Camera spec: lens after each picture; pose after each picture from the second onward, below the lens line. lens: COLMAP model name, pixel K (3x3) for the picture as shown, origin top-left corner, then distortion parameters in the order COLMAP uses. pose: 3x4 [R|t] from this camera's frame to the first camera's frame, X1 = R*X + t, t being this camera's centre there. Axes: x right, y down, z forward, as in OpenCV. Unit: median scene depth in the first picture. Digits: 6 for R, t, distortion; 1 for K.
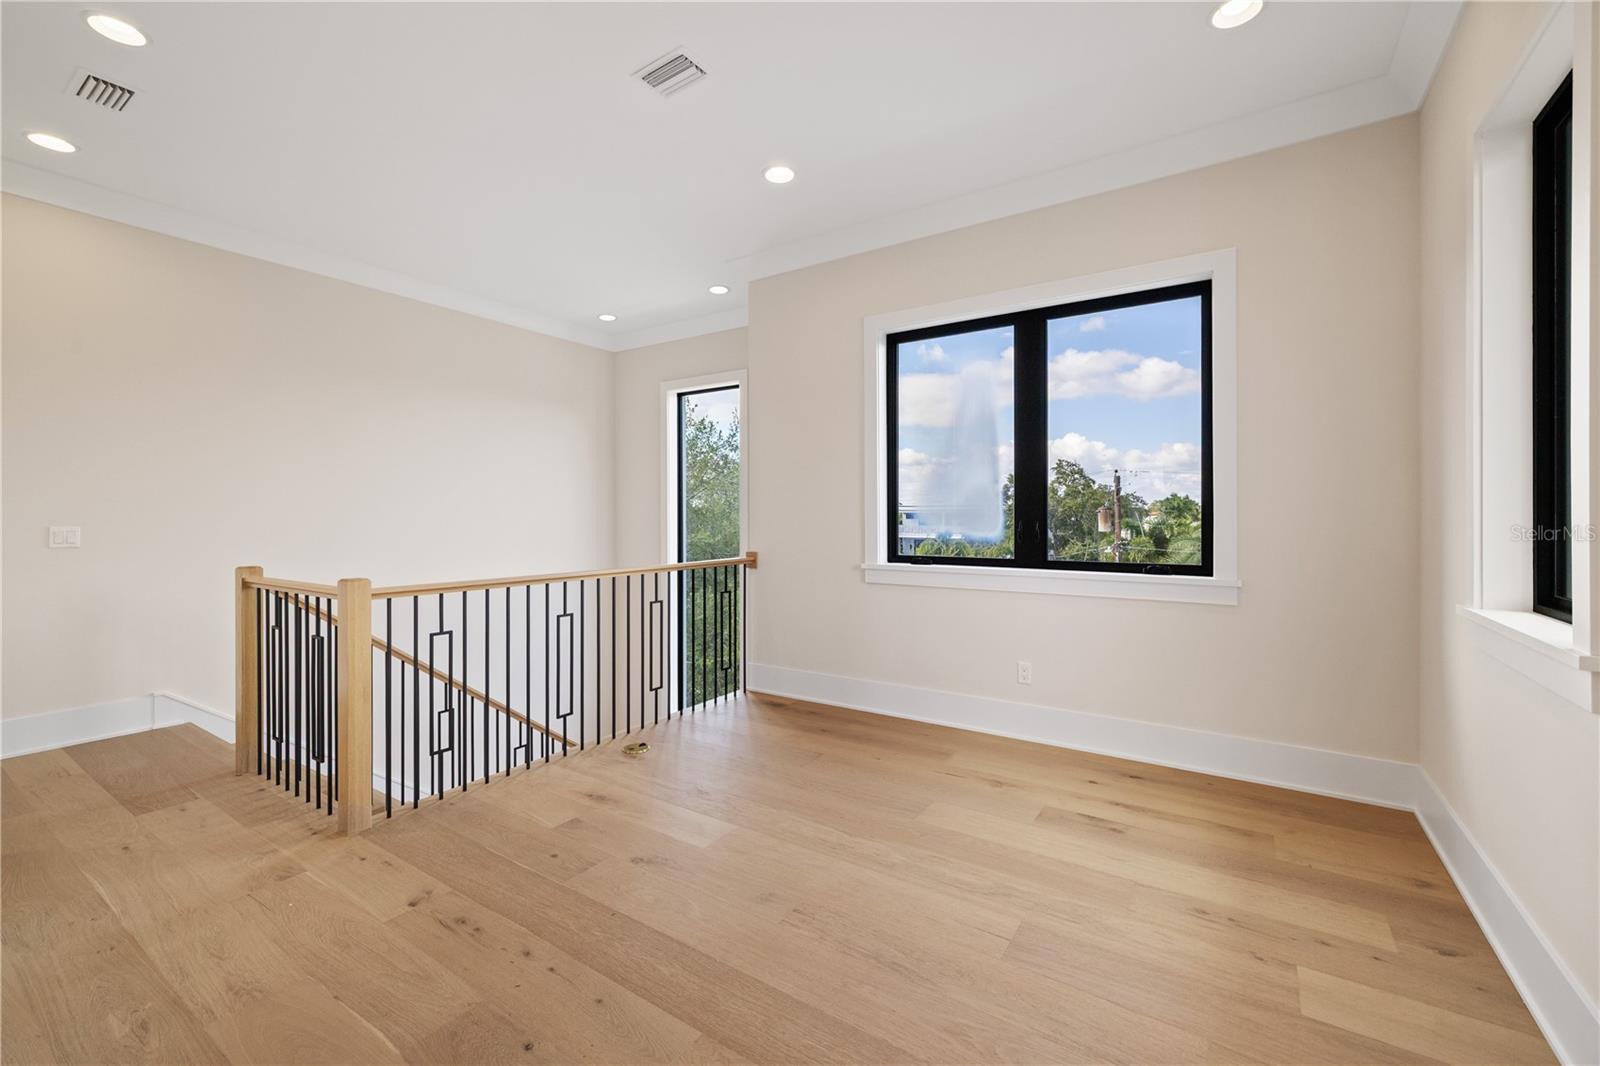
lens RADIAL K [[662.1, 0, 789.7], [0, 662.1, 521.6], [0, 0, 1]] dist [-0.002750, -0.000428]
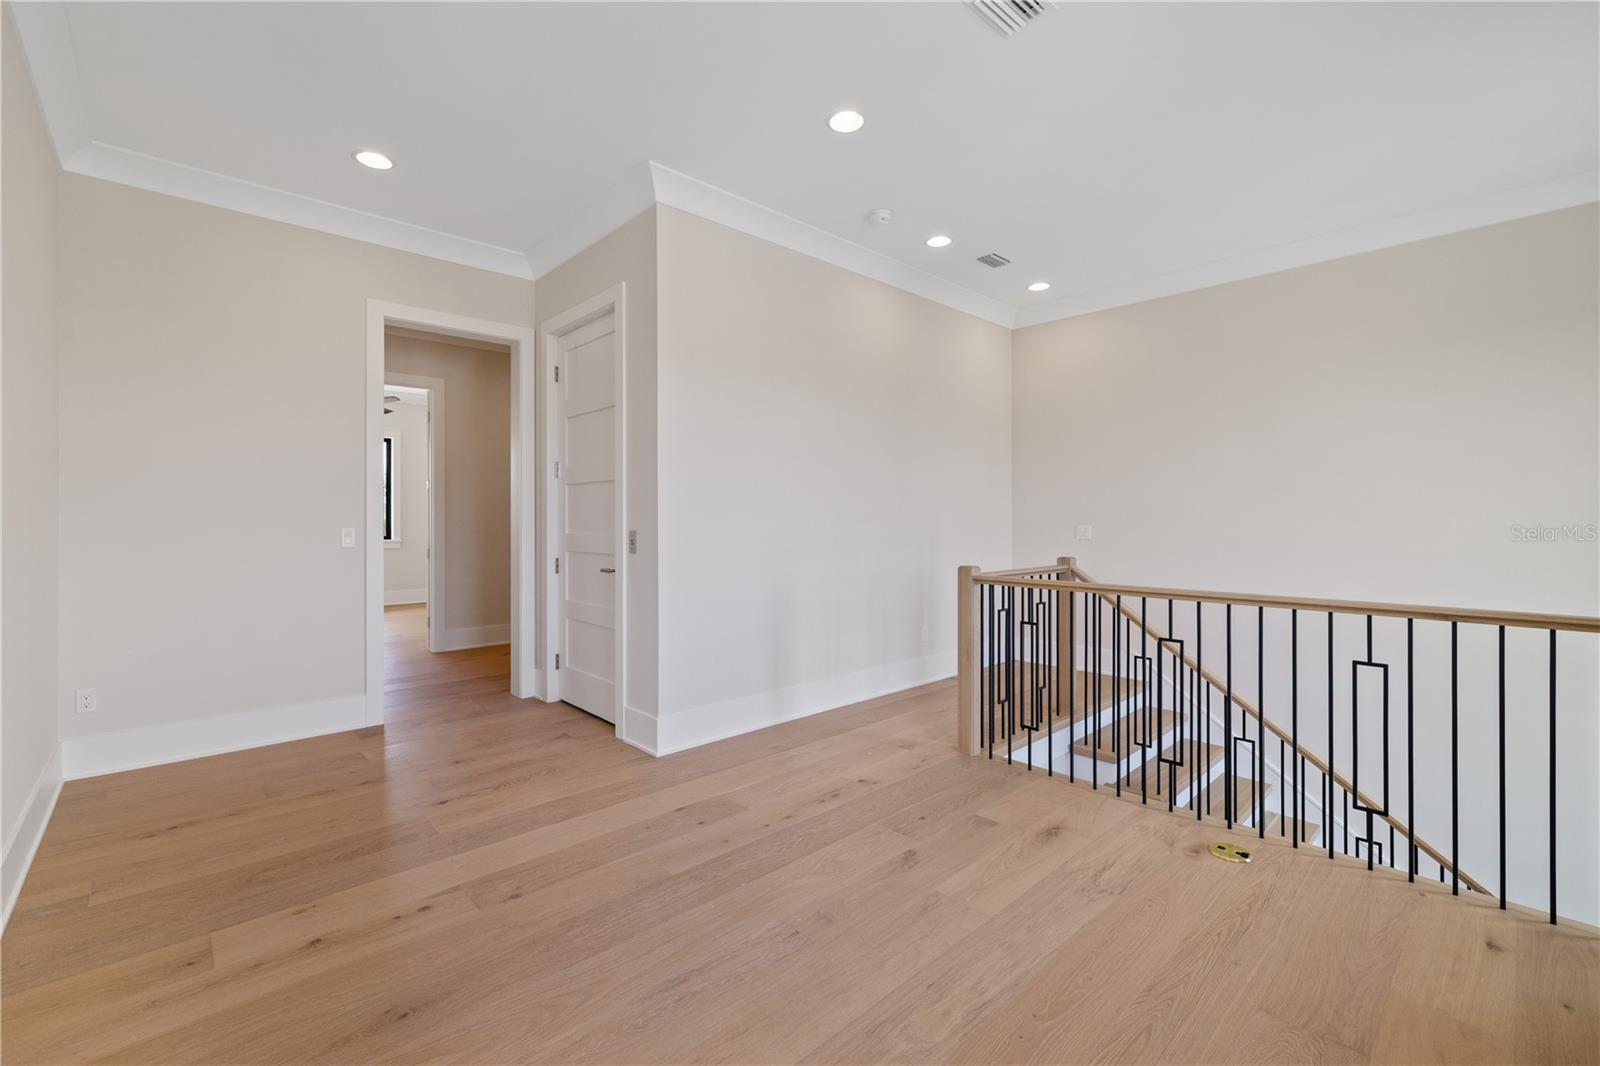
lens RADIAL K [[662.1, 0, 789.7], [0, 662.1, 521.6], [0, 0, 1]] dist [-0.002750, -0.000428]
pose [[-0.238327, 0.000546, -0.971185, 0.751806], [0.004124, 0.999991, -0.000450, -0.009472], [0.971176, -0.004113, -0.238327, 0.969809]]
